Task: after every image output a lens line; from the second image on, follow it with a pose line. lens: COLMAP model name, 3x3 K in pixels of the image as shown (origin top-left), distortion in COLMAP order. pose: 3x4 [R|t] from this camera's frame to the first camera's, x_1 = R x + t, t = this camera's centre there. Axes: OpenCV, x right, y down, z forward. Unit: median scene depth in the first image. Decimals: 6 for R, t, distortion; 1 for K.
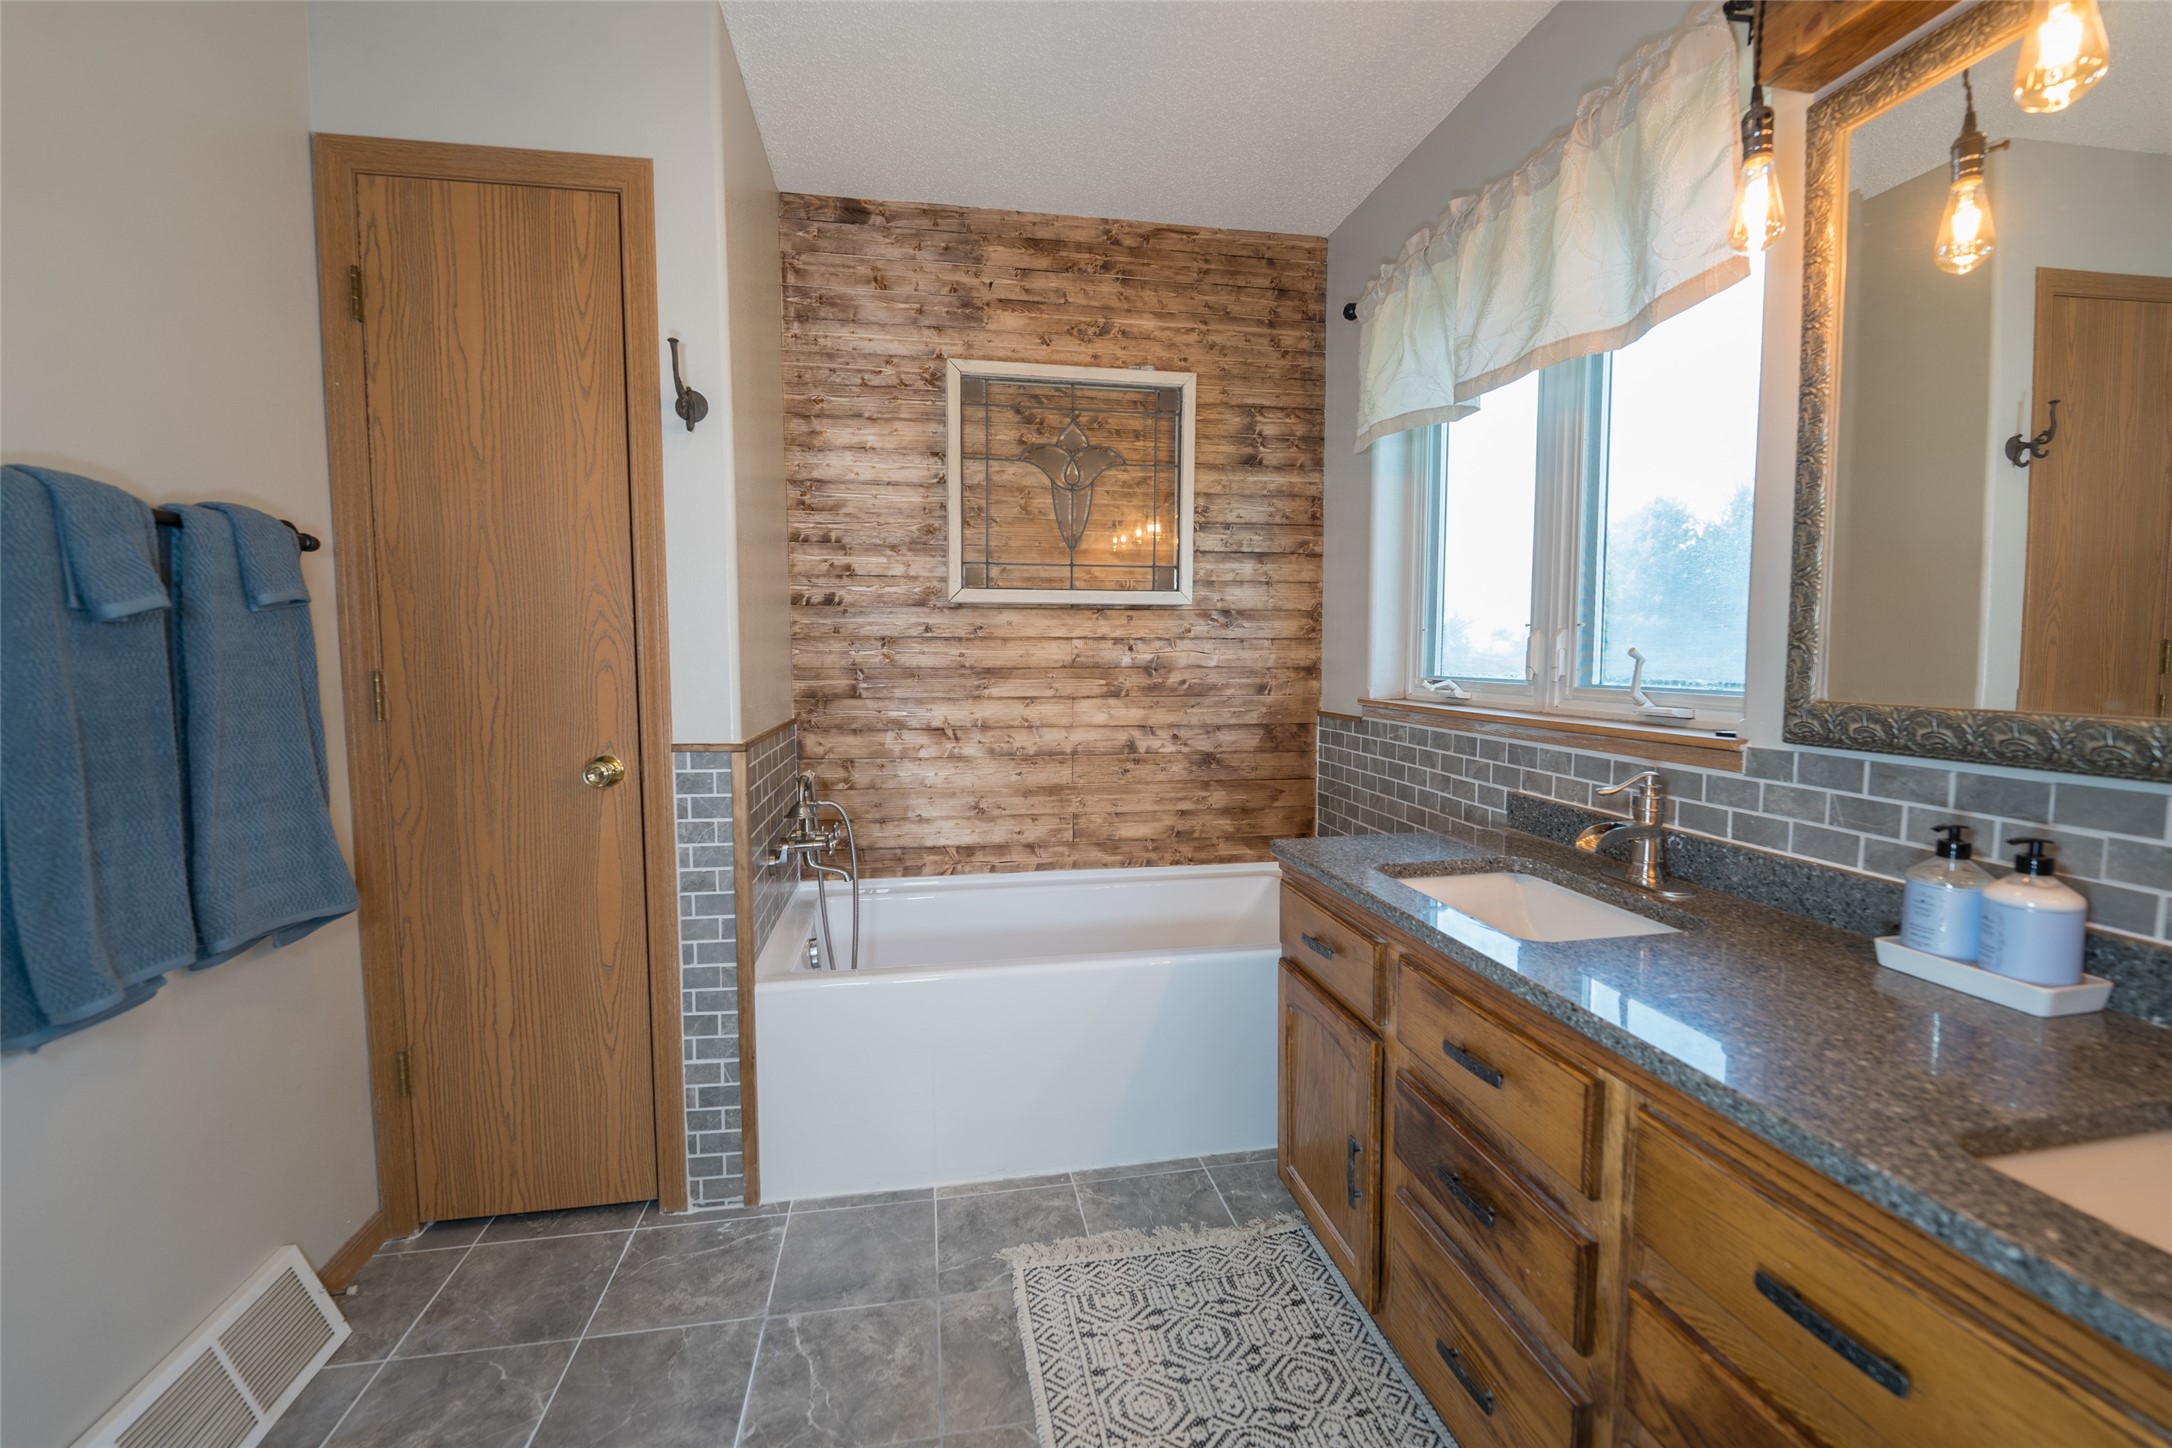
lens RADIAL K [[887.3, 0, 1086.0], [0, 887.3, 724.0], [0, 0, 1]] dist [-0.000333, -0.009733]
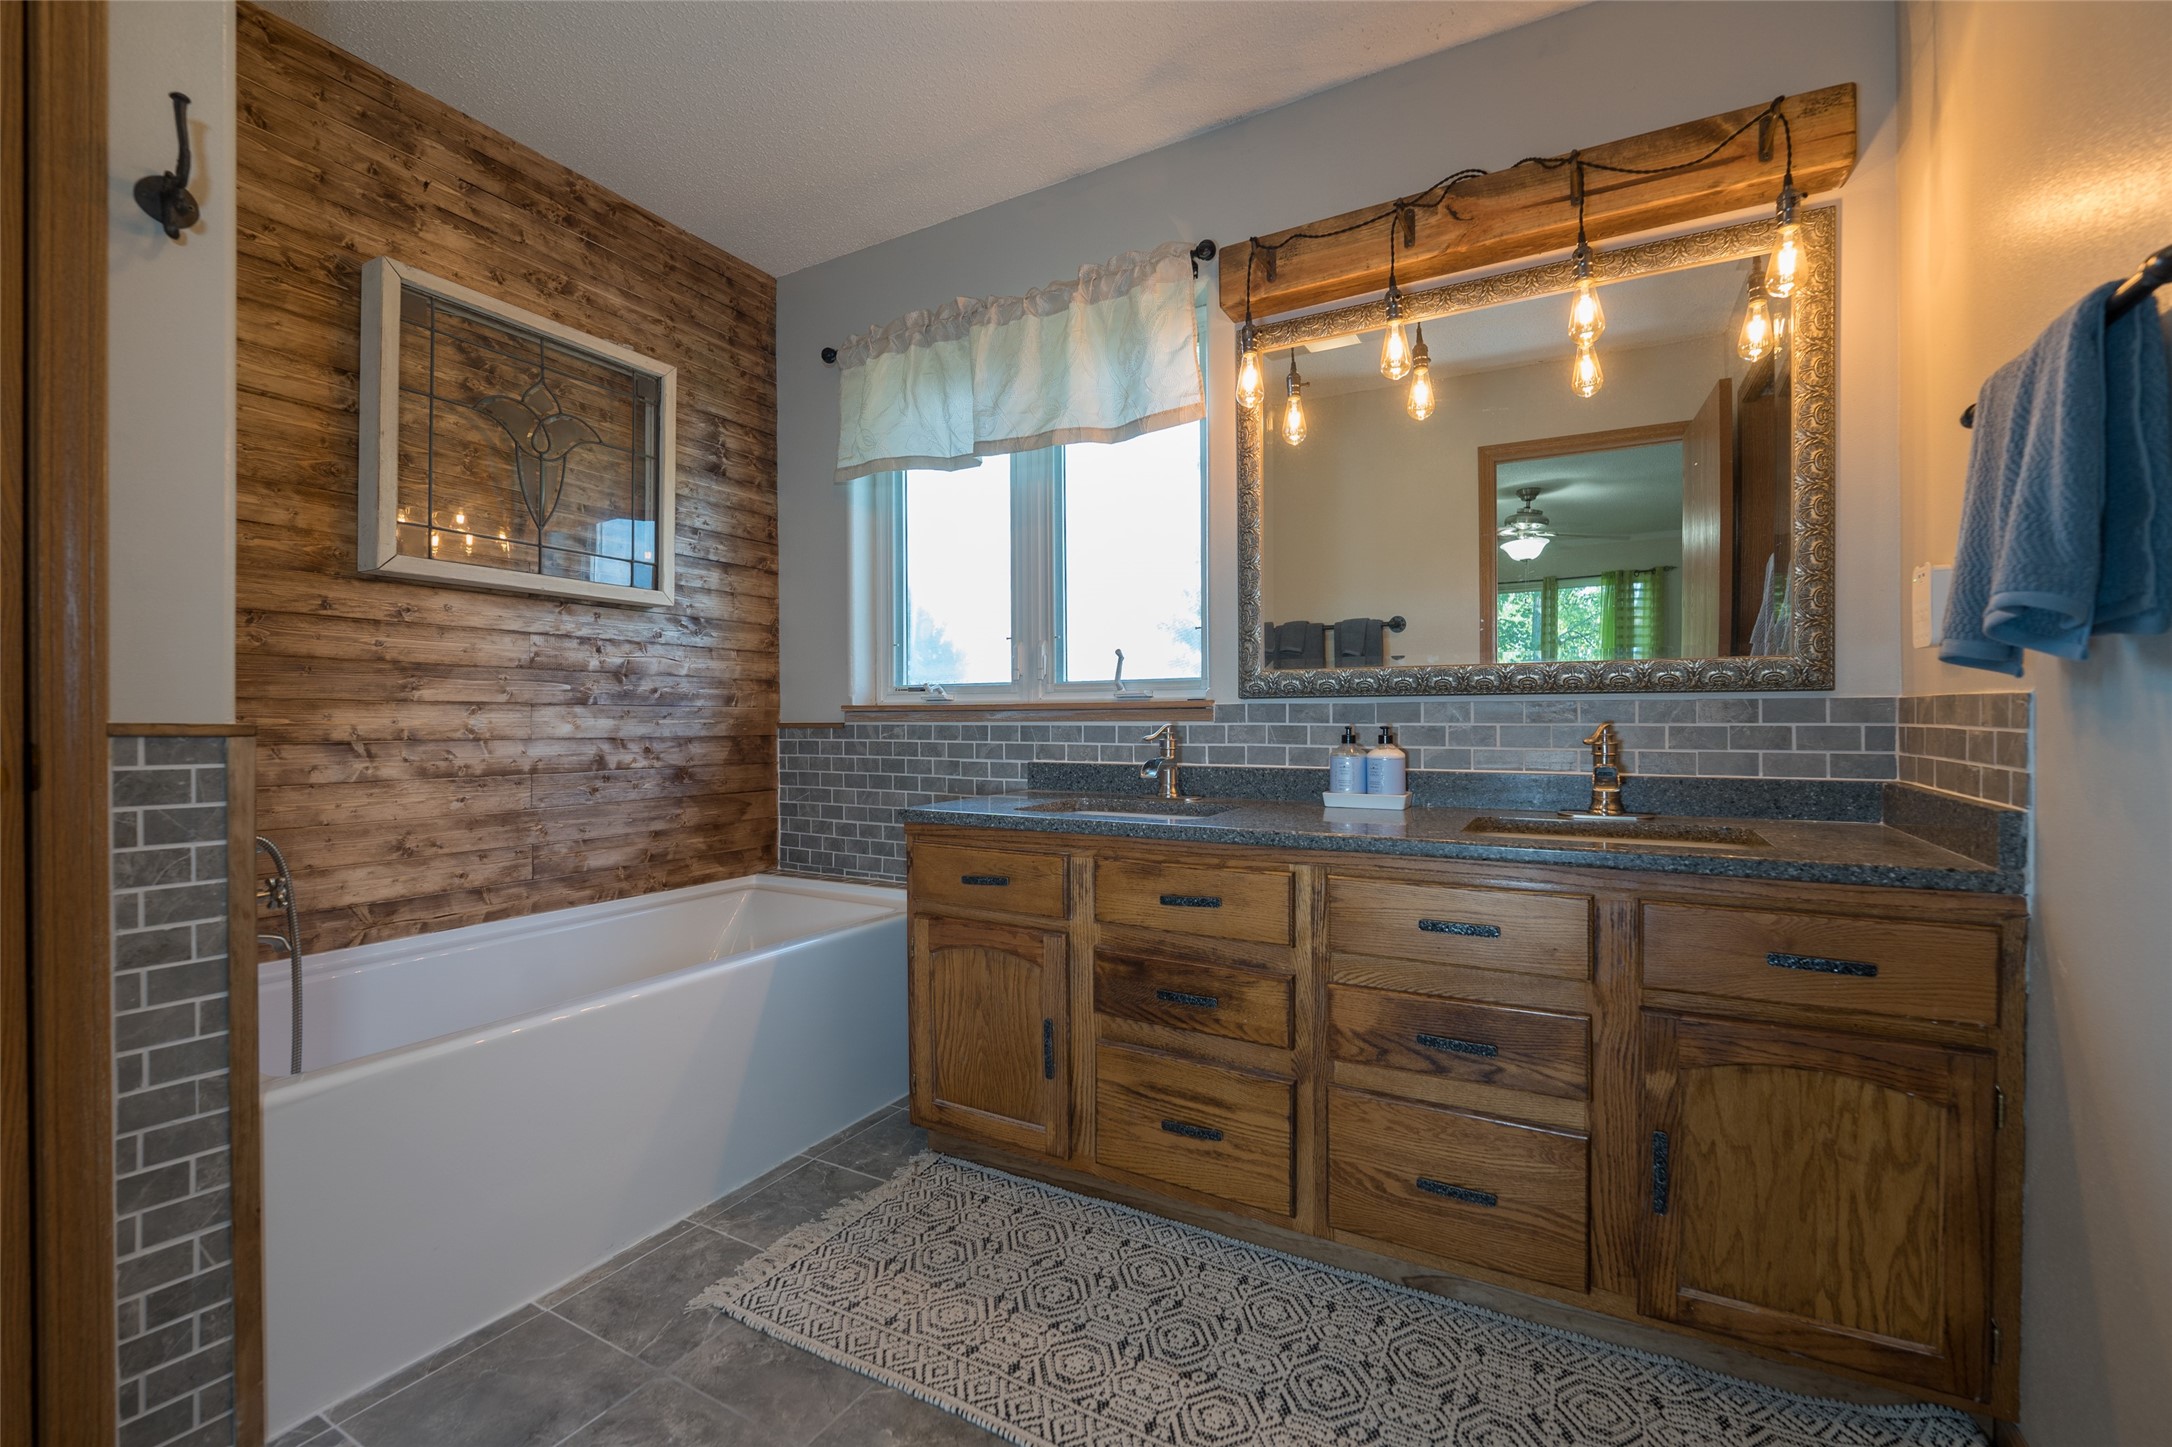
lens RADIAL K [[899.0, 0, 1086.0], [0, 899.0, 723.5], [0, 0, 1]] dist [-0.000823, -0.005921]
pose [[0.645798, -0.004998, 0.763492, -0.329325], [0.062452, 0.996974, -0.046298, 0.061030], [-0.760950, 0.077581, 0.644156, 0.063436]]
